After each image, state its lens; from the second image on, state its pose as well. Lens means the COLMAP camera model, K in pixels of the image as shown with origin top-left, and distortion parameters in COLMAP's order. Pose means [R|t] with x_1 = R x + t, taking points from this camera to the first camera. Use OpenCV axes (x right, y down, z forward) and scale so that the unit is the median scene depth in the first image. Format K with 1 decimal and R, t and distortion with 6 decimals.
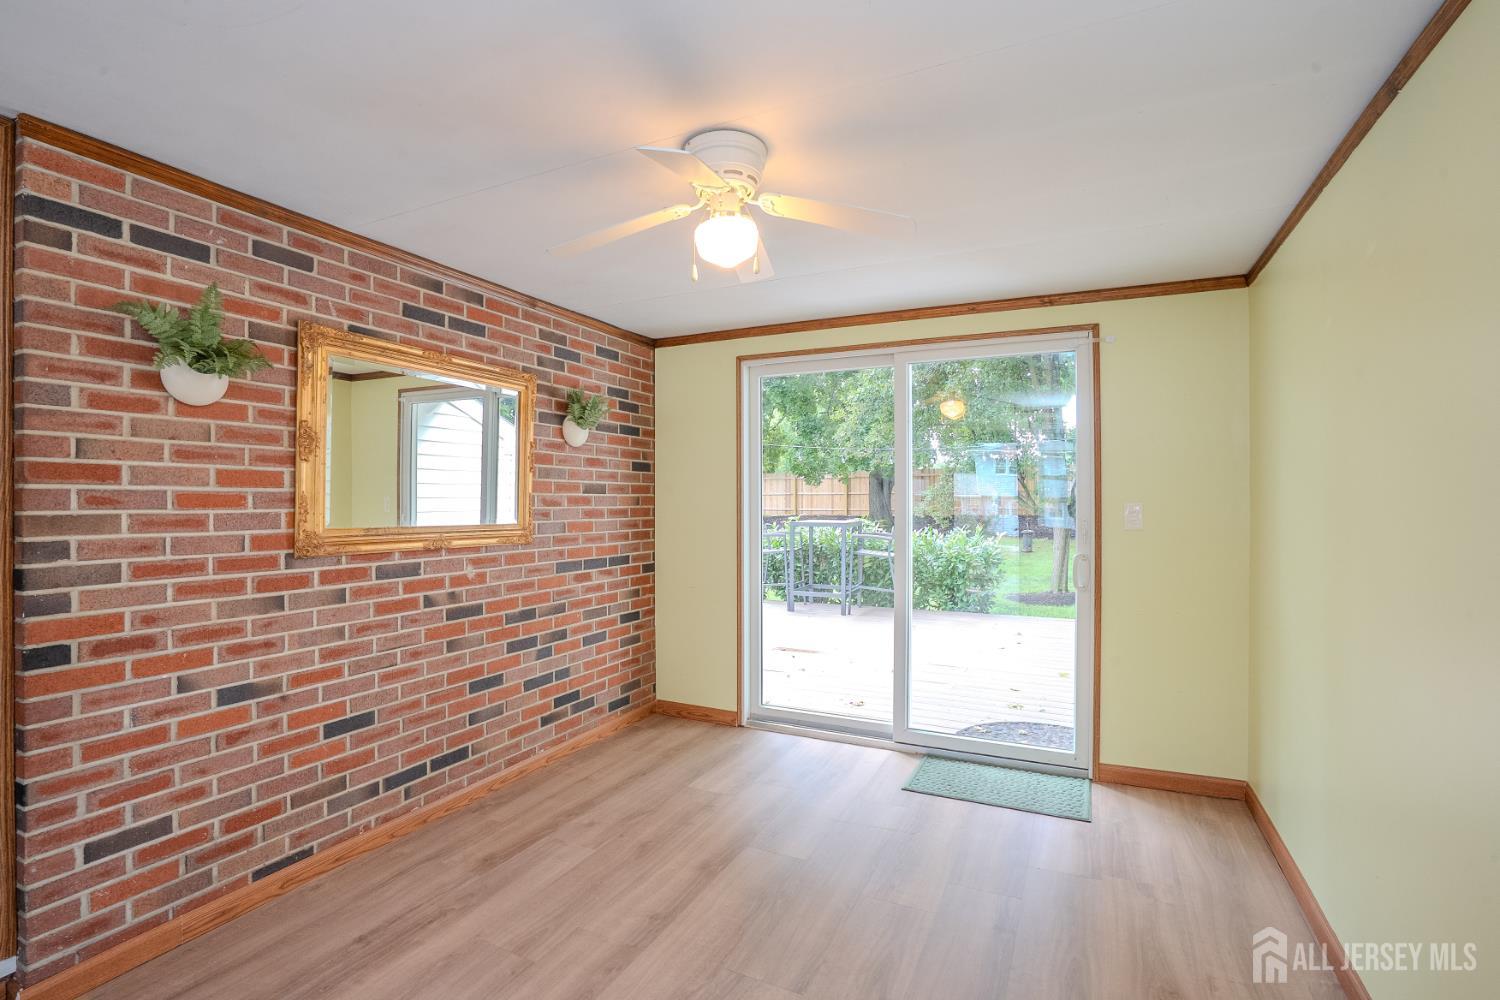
lens RADIAL K [[689.7, 0, 747.5], [0, 689.7, 498.8], [0, 0, 1]] dist [-0.048982, 0.017560]
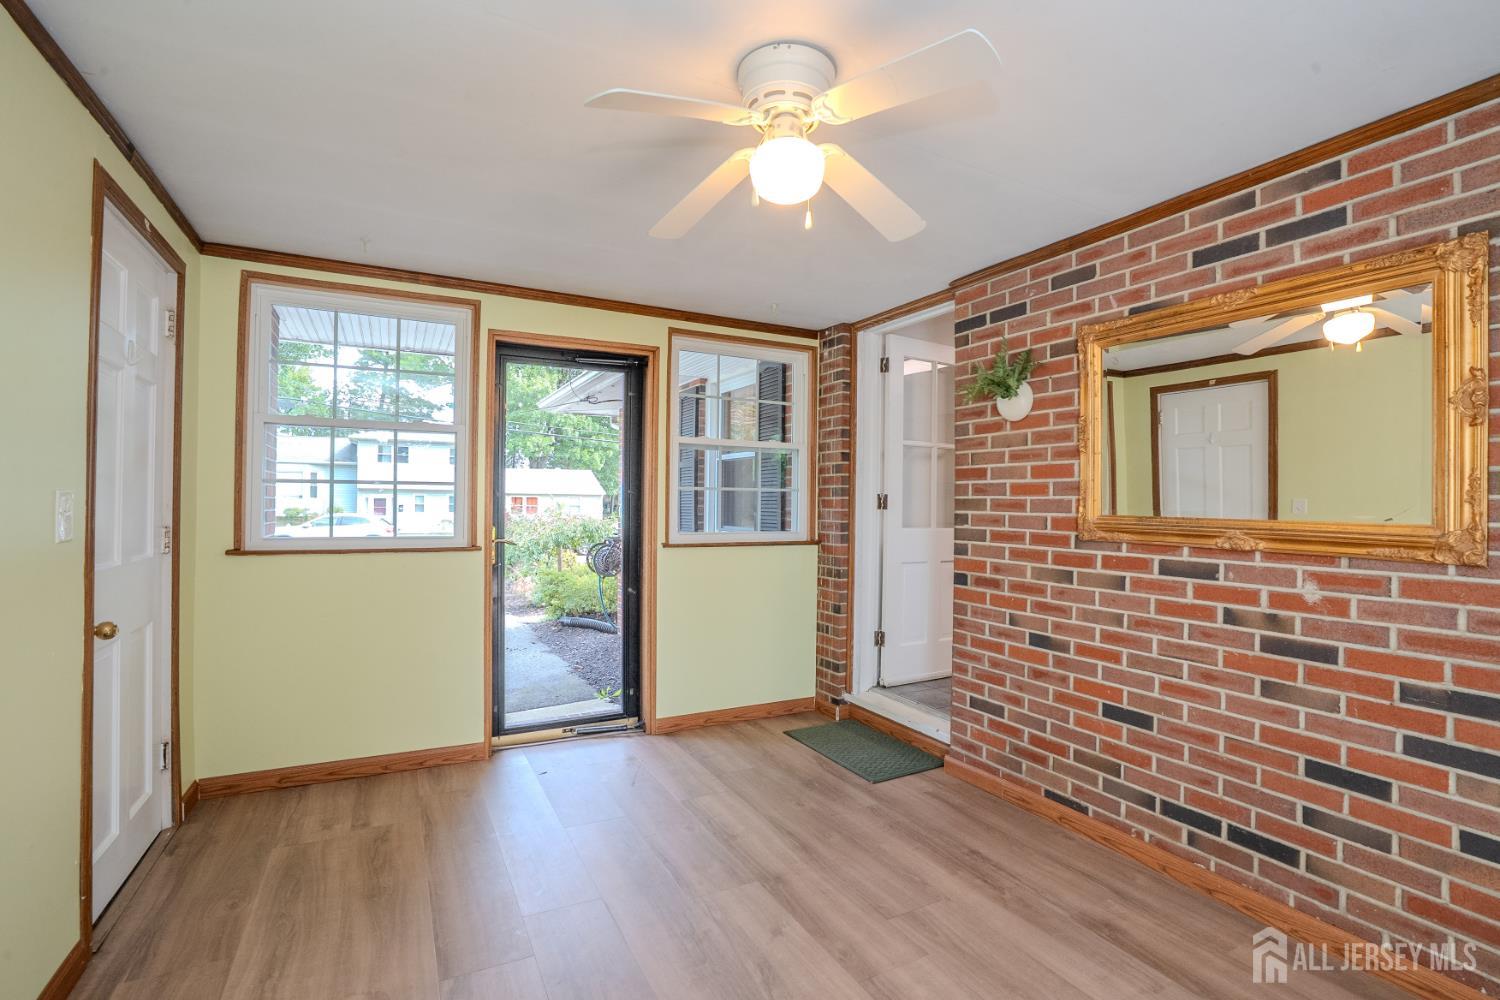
lens RADIAL K [[689.7, 0, 746.4], [0, 689.7, 497.3], [0, 0, 1]] dist [-0.048982, 0.017560]
pose [[-0.587524, -0.011307, -0.809128, 0.581596], [-0.006538, 0.999936, -0.009226, 0.031739], [0.809181, -0.000130, -0.587560, 1.233667]]
